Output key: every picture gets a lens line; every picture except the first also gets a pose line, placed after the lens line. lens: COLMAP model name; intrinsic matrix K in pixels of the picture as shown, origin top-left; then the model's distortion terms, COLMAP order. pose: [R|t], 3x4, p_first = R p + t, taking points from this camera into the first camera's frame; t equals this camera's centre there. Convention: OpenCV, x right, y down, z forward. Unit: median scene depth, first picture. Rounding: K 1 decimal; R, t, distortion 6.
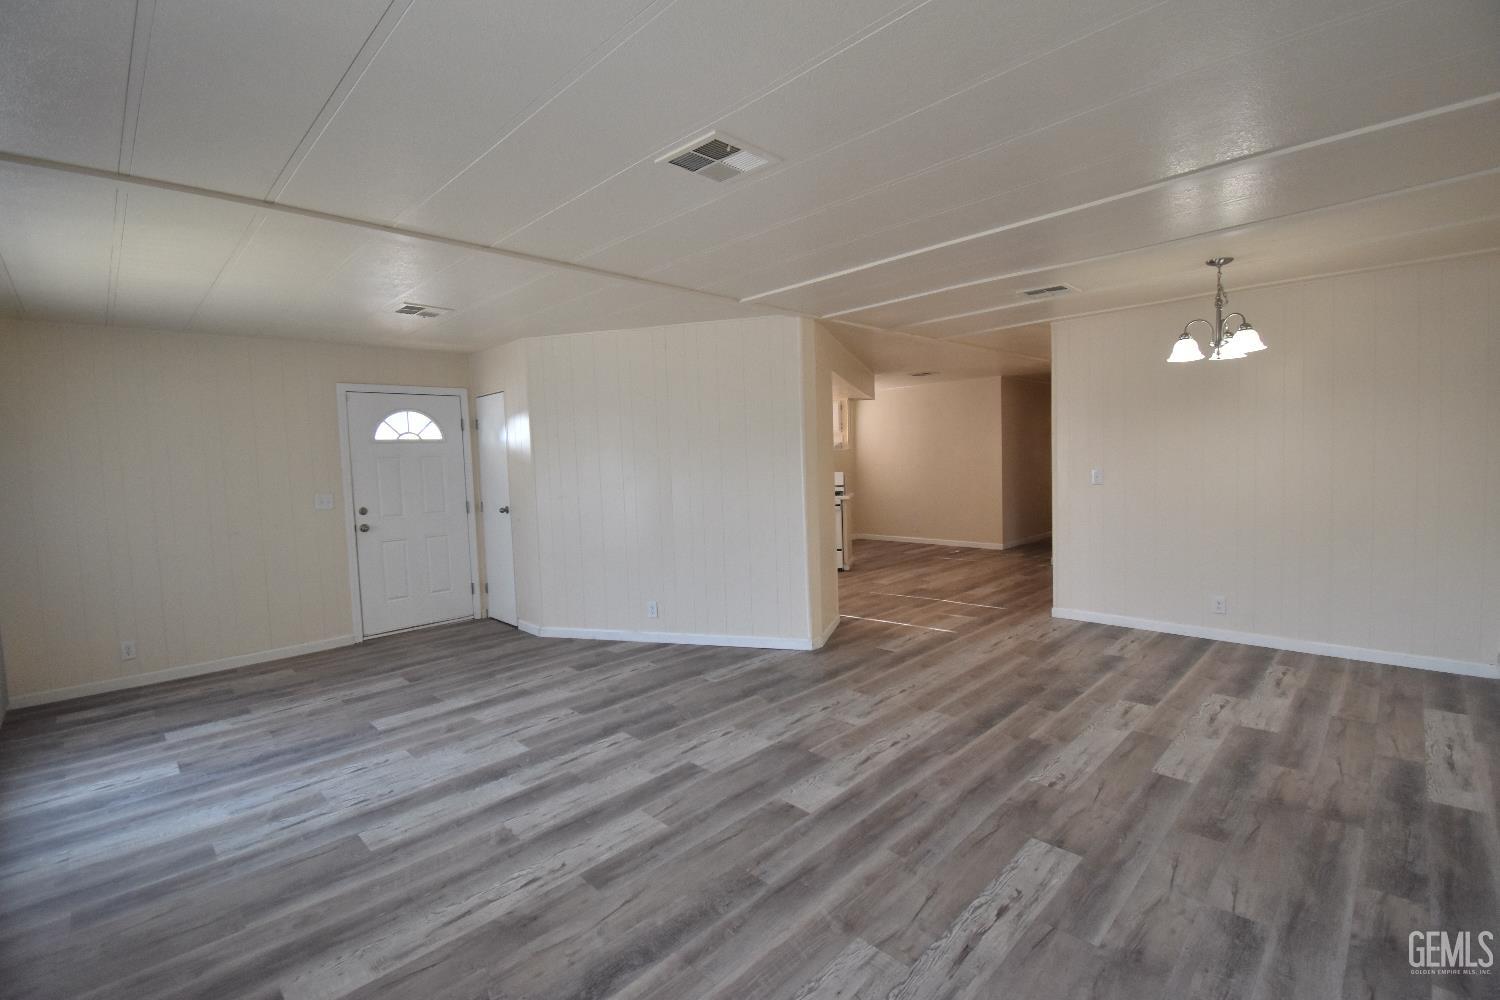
lens RADIAL K [[657.9, 0, 754.1], [0, 657.9, 497.0], [0, 0, 1]] dist [0.021540, -0.026101]
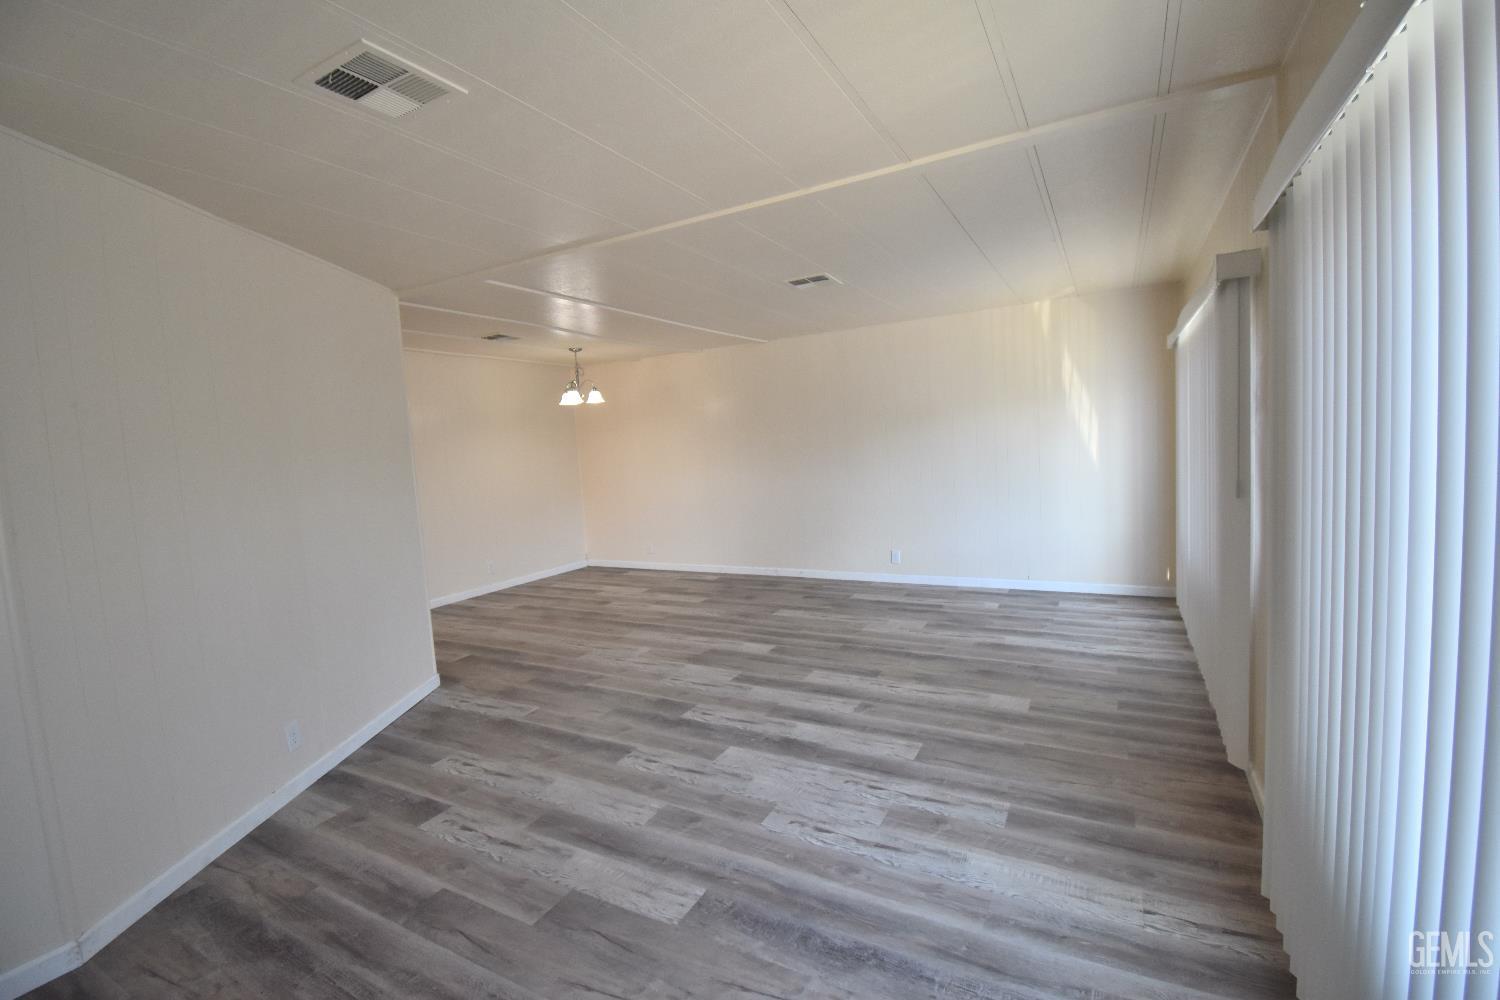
lens RADIAL K [[657.9, 0, 754.1], [0, 657.9, 497.0], [0, 0, 1]] dist [0.021540, -0.026101]
pose [[-0.277868, -0.032674, 0.960064, -1.272816], [0.124005, 0.989839, 0.069577, -0.031510], [-0.952582, 0.138386, -0.270992, 1.205980]]
